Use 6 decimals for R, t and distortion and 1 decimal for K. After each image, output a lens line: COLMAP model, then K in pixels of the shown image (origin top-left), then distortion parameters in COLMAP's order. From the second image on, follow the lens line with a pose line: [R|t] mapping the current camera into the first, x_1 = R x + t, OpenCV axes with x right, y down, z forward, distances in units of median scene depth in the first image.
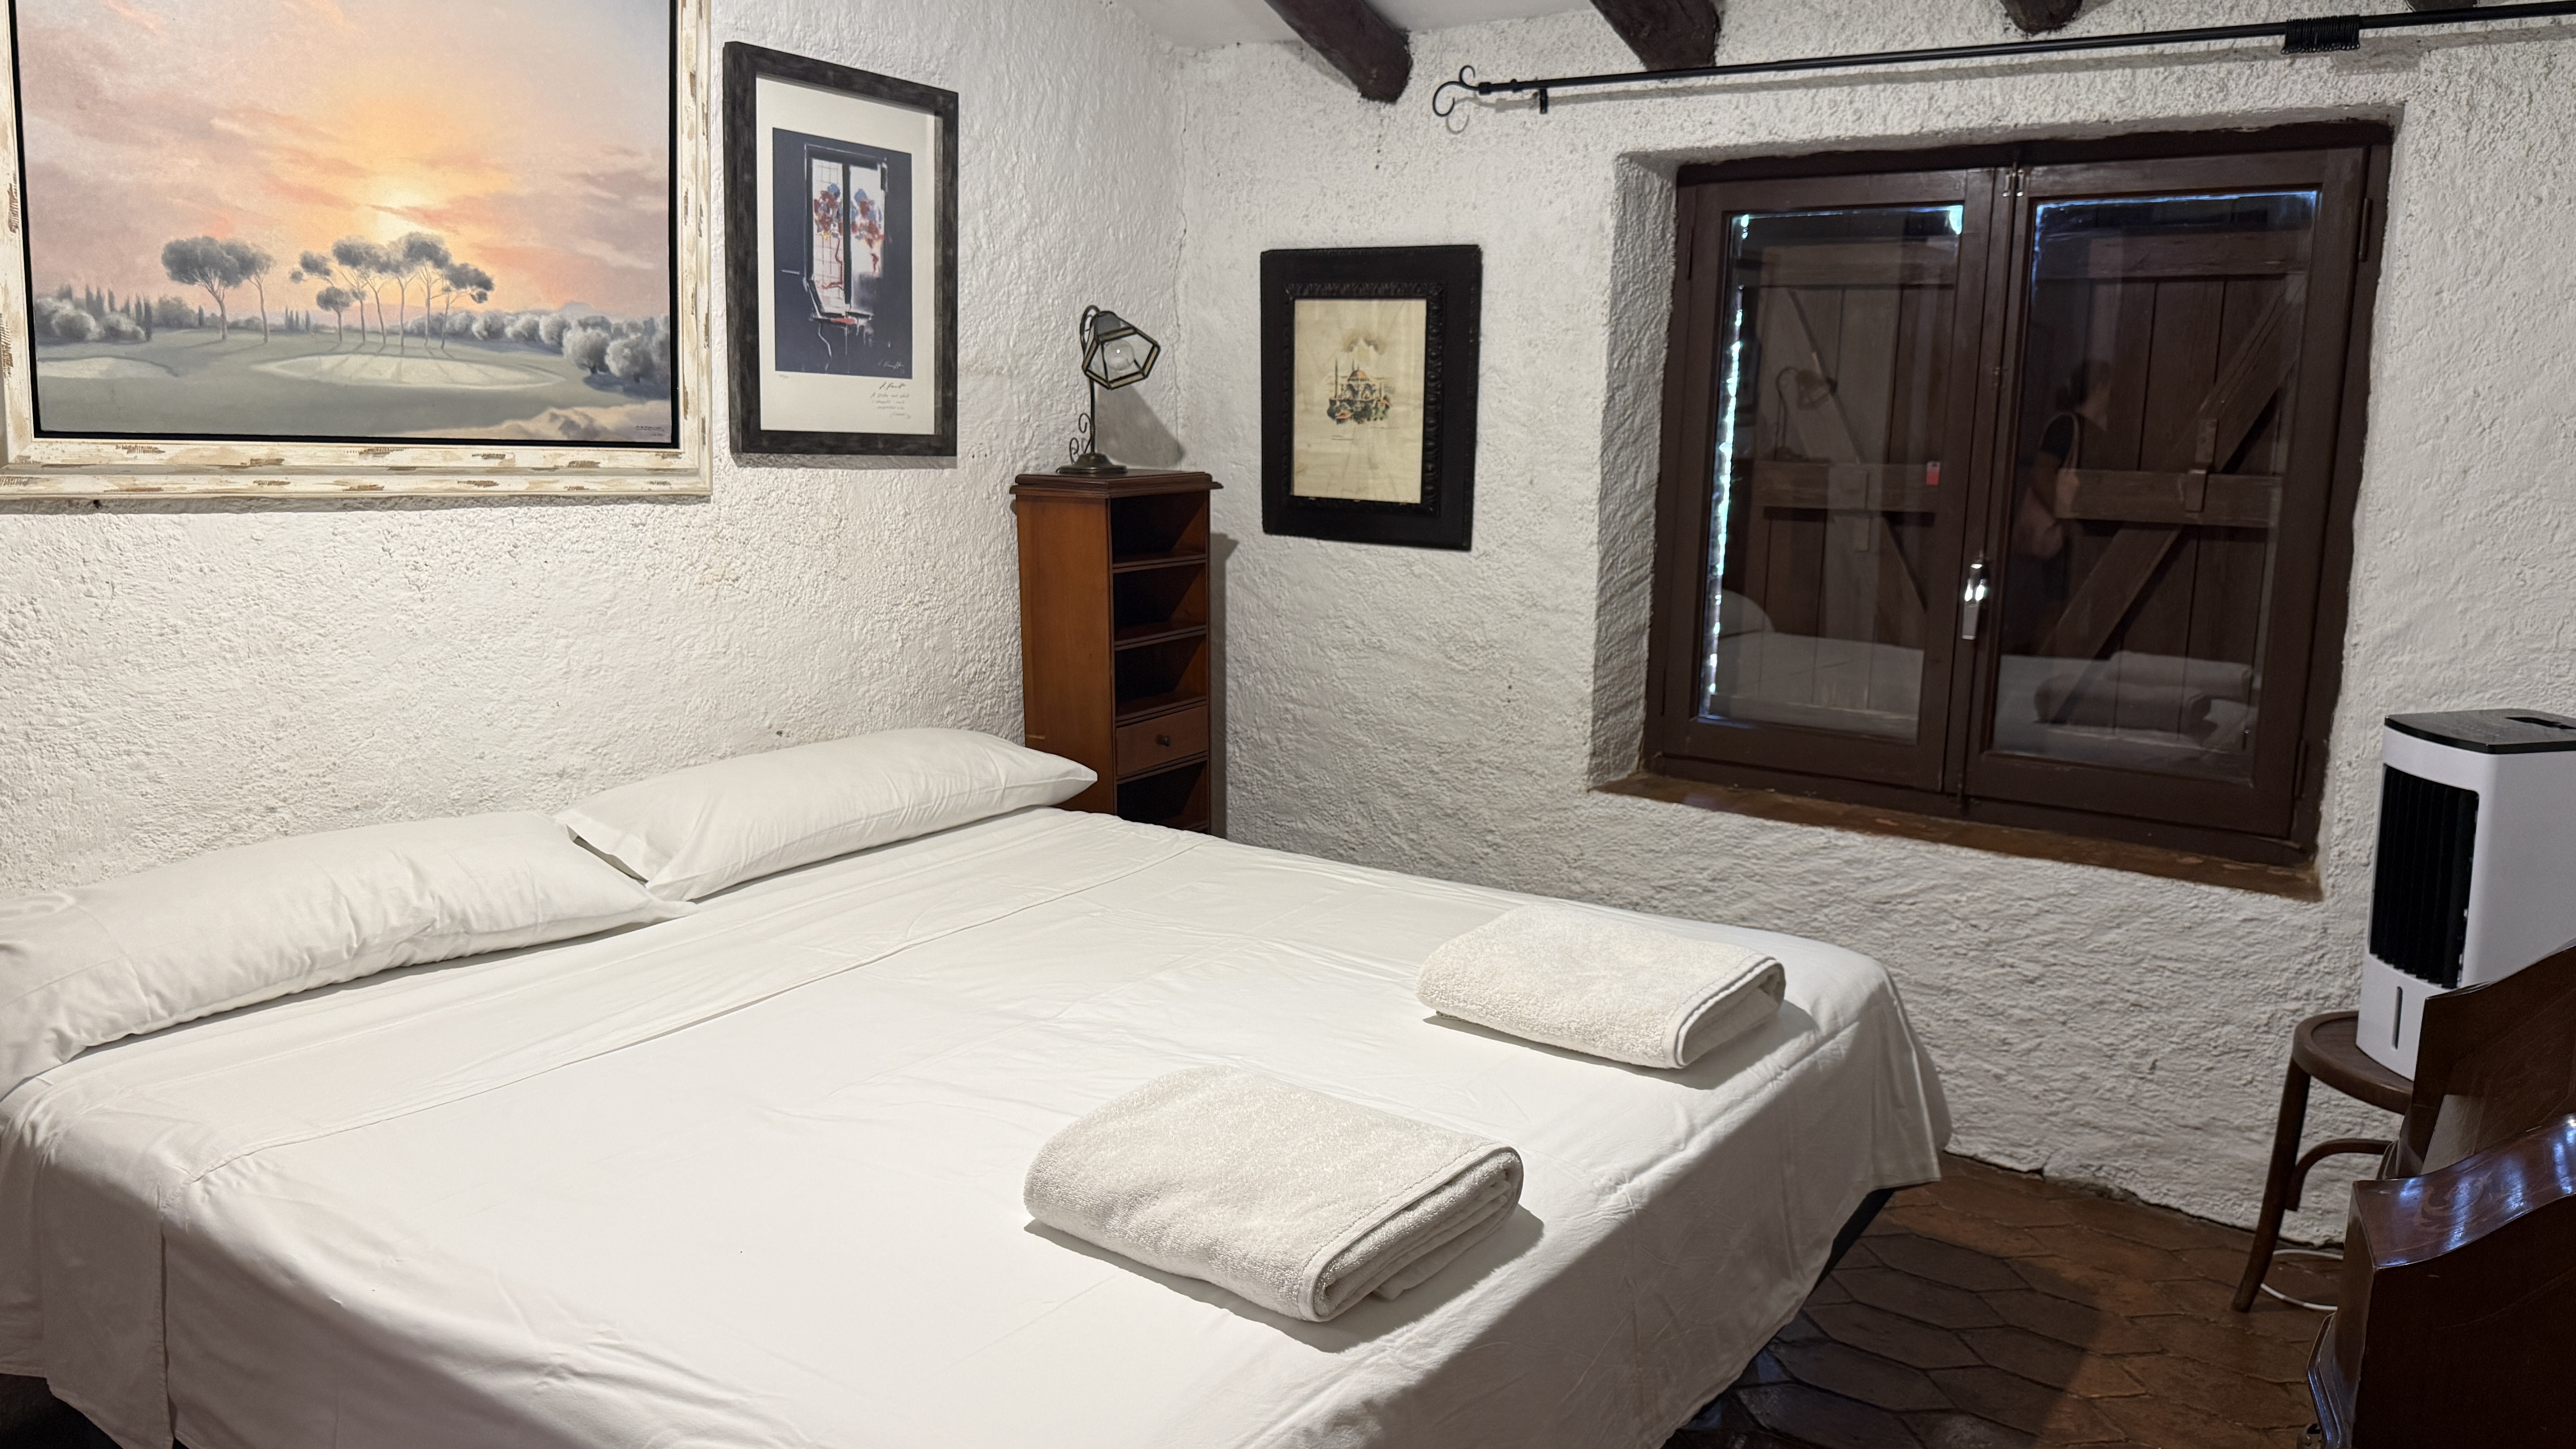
lens RADIAL K [[1818.8, 0, 1288.0], [0, 1818.8, 724.5], [0, 0, 1]] dist [0.006125, -0.056436]
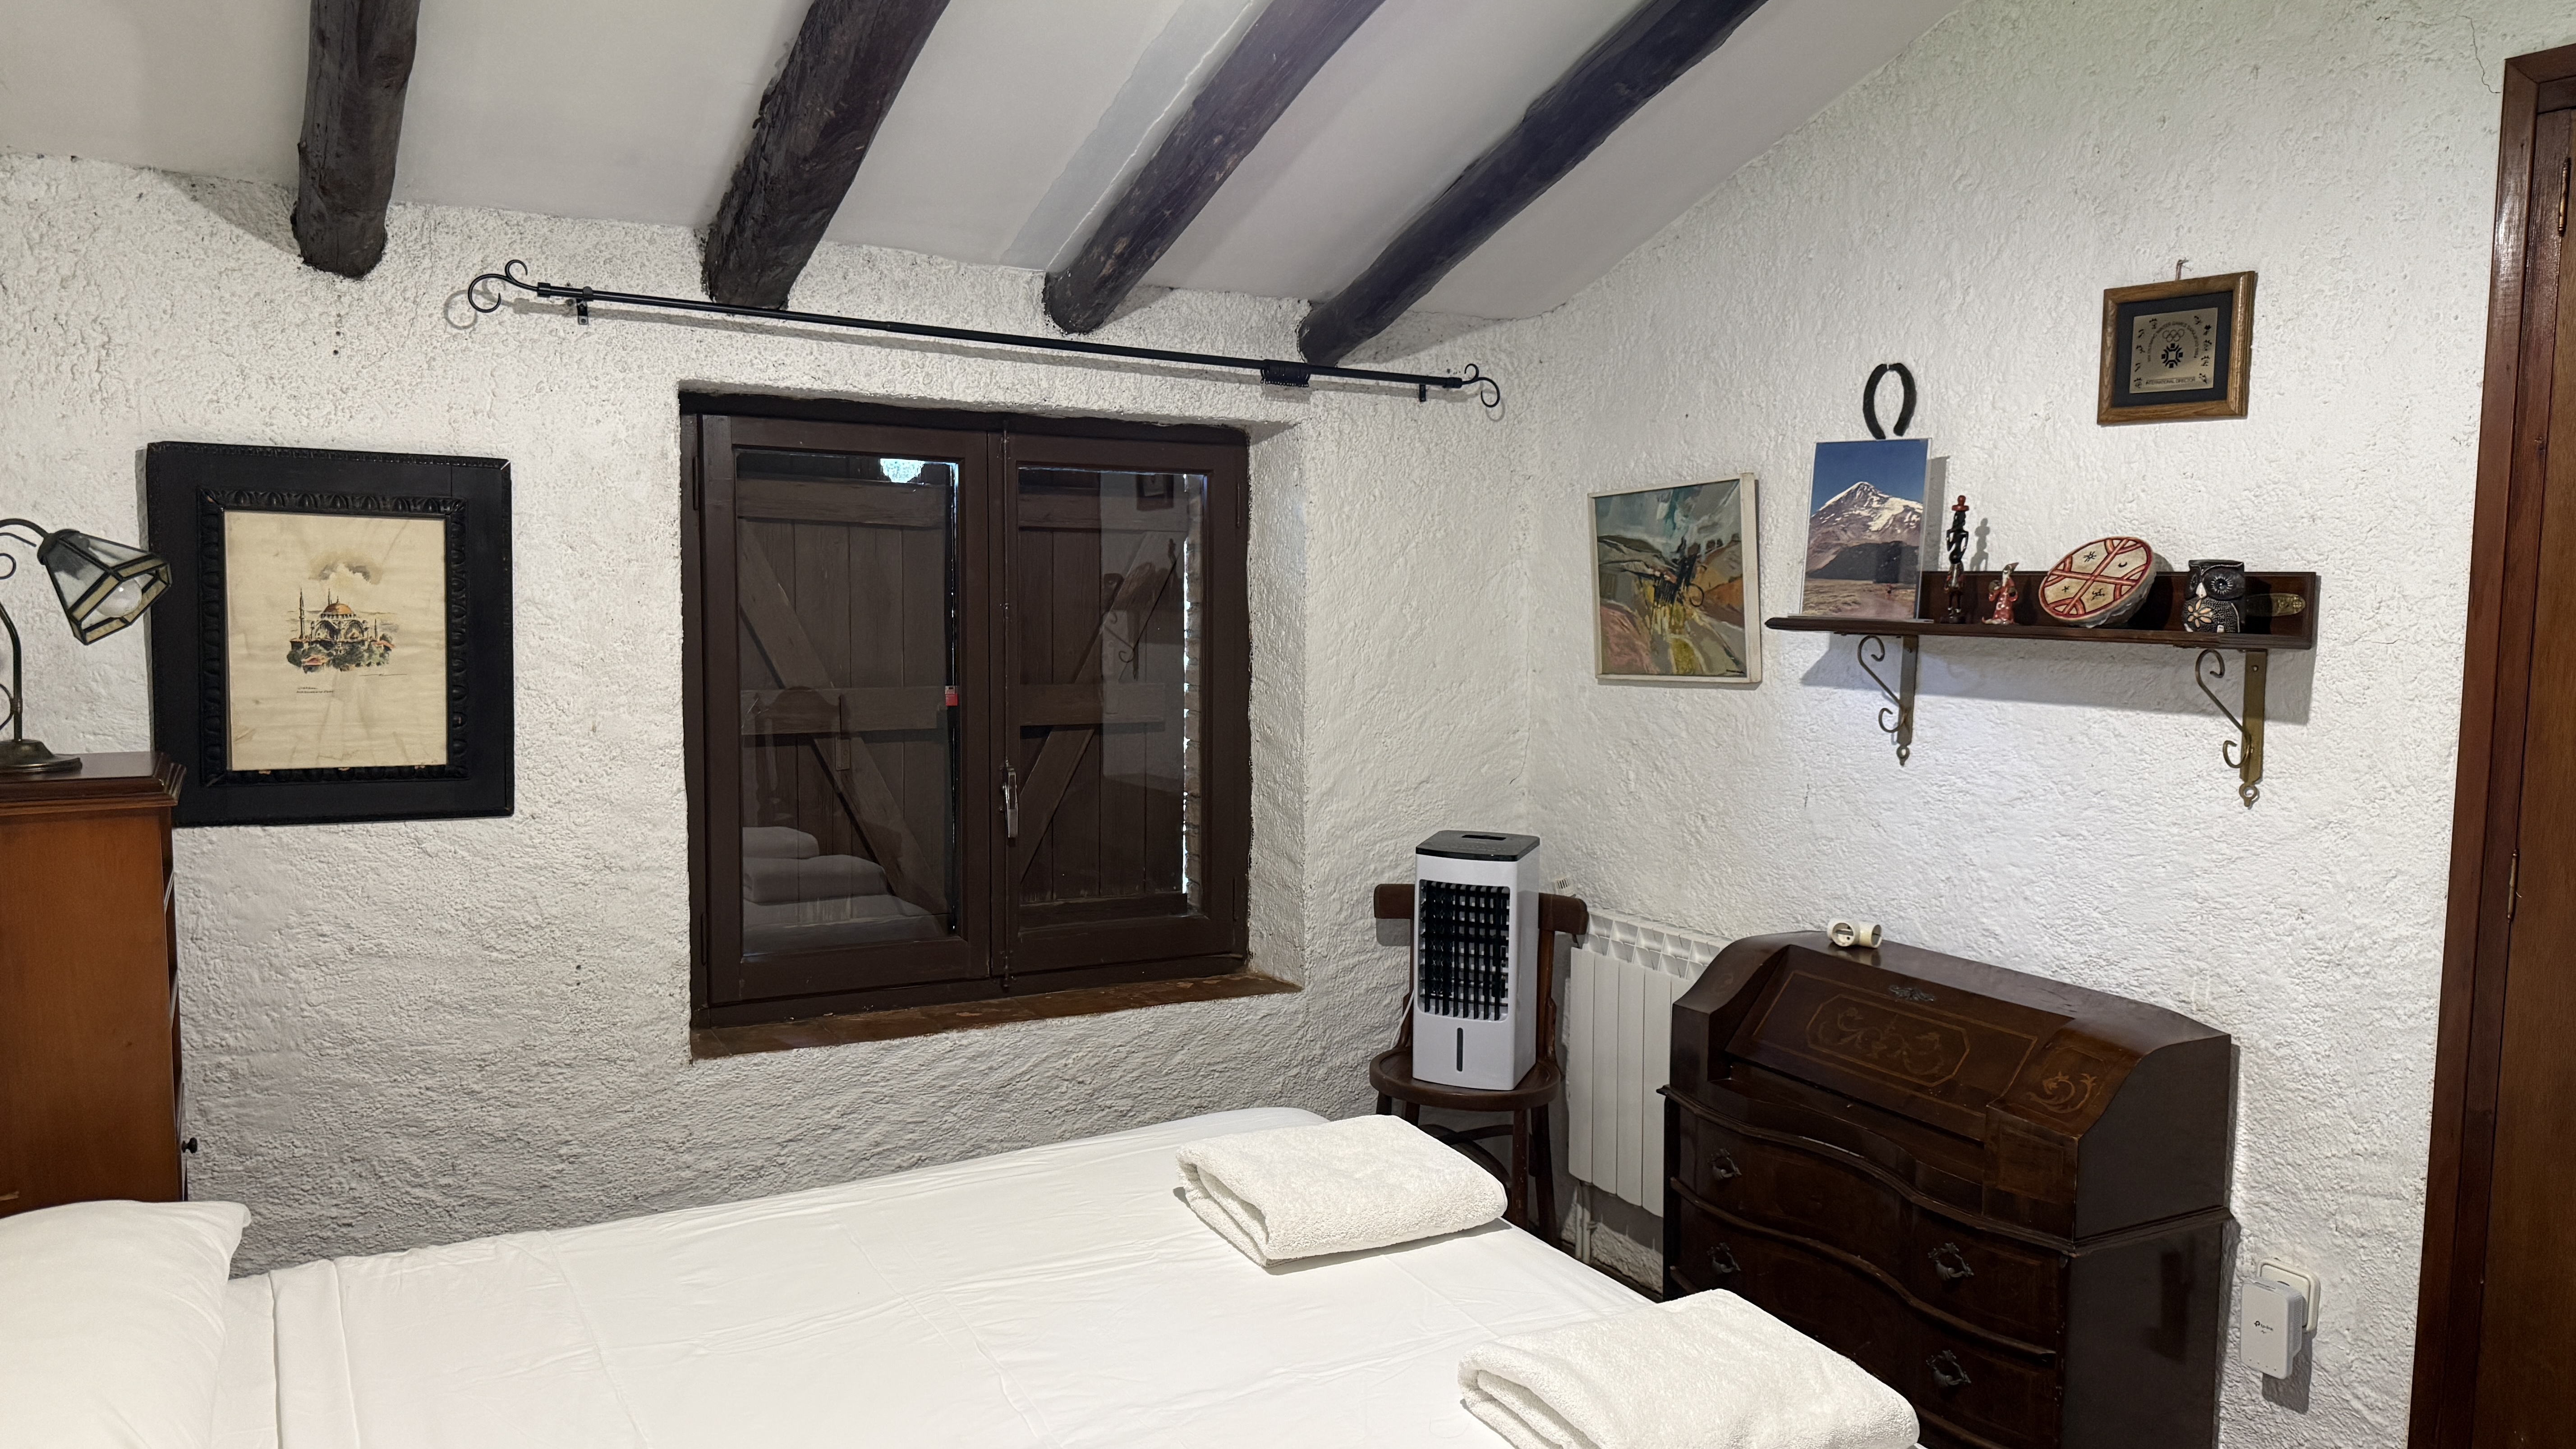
lens RADIAL K [[1690.5, 0, 1286.5], [0, 1690.5, 670.5], [0, 0, 1]] dist [0.003672, -0.072910]
pose [[0.407835, -0.039728, 0.912191, -0.472791], [0.162845, 0.986200, -0.029856, -0.082200], [-0.898416, 0.160722, 0.408676, 0.360919]]
